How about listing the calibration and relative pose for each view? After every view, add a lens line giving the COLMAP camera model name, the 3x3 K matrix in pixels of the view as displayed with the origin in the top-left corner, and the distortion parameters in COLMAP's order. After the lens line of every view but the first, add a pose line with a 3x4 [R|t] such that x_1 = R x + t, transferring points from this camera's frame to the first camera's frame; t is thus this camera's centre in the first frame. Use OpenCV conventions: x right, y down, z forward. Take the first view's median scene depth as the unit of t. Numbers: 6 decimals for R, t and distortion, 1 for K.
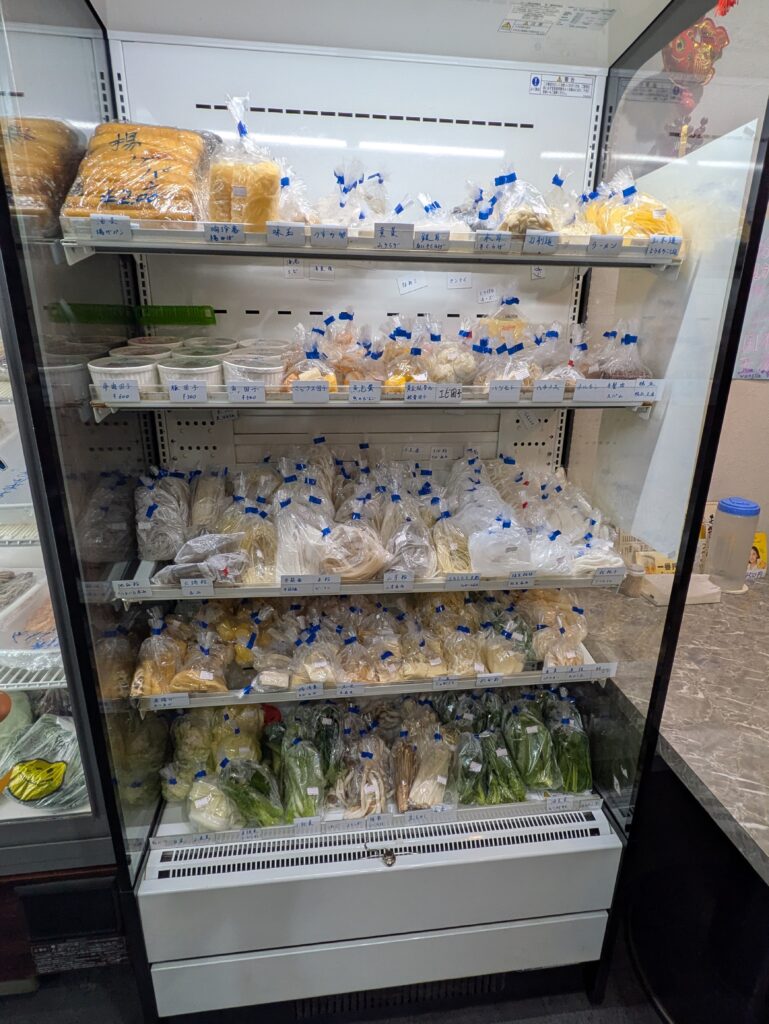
lens RADIAL K [[526.9, 0, 385.8], [0, 526.9, 512.4], [0, 0, 1]] dist [0.001515, -0.000107]
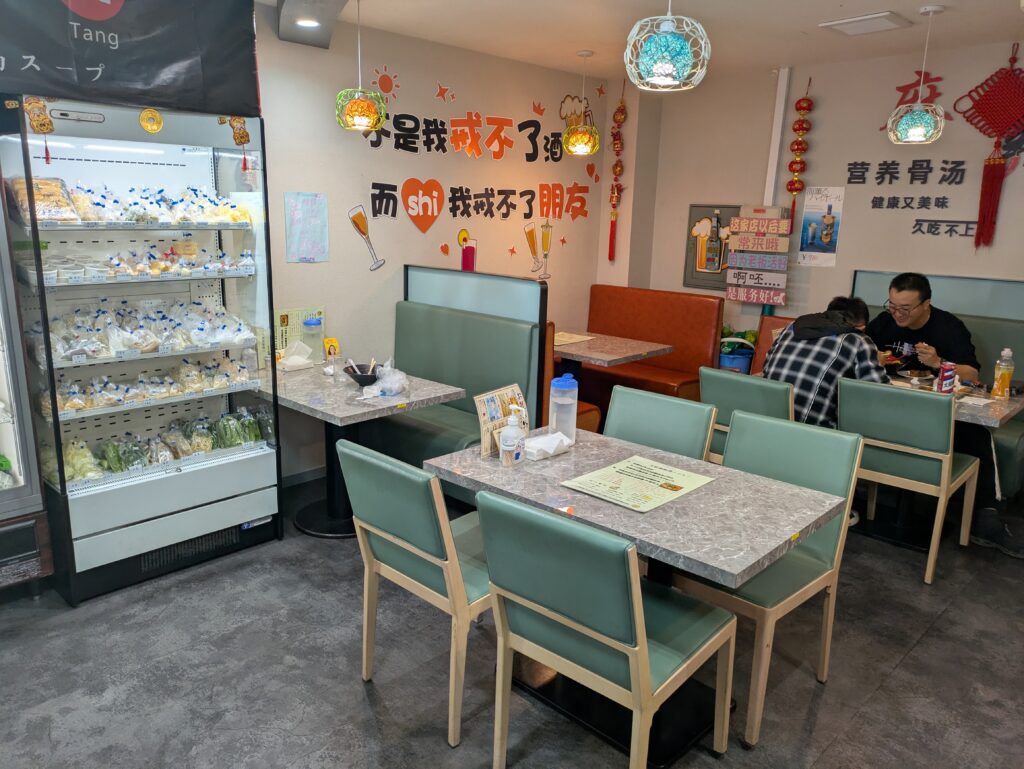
lens RADIAL K [[742.7, 0, 512.4], [0, 742.7, 384.4], [0, 0, 1]] dist [0.009439, -0.001487]
pose [[0.762697, -0.140319, 0.631350, -0.910919], [0.181894, 0.983317, -0.001191, 0.557184], [-0.620651, 0.115747, 0.775497, -2.568453]]
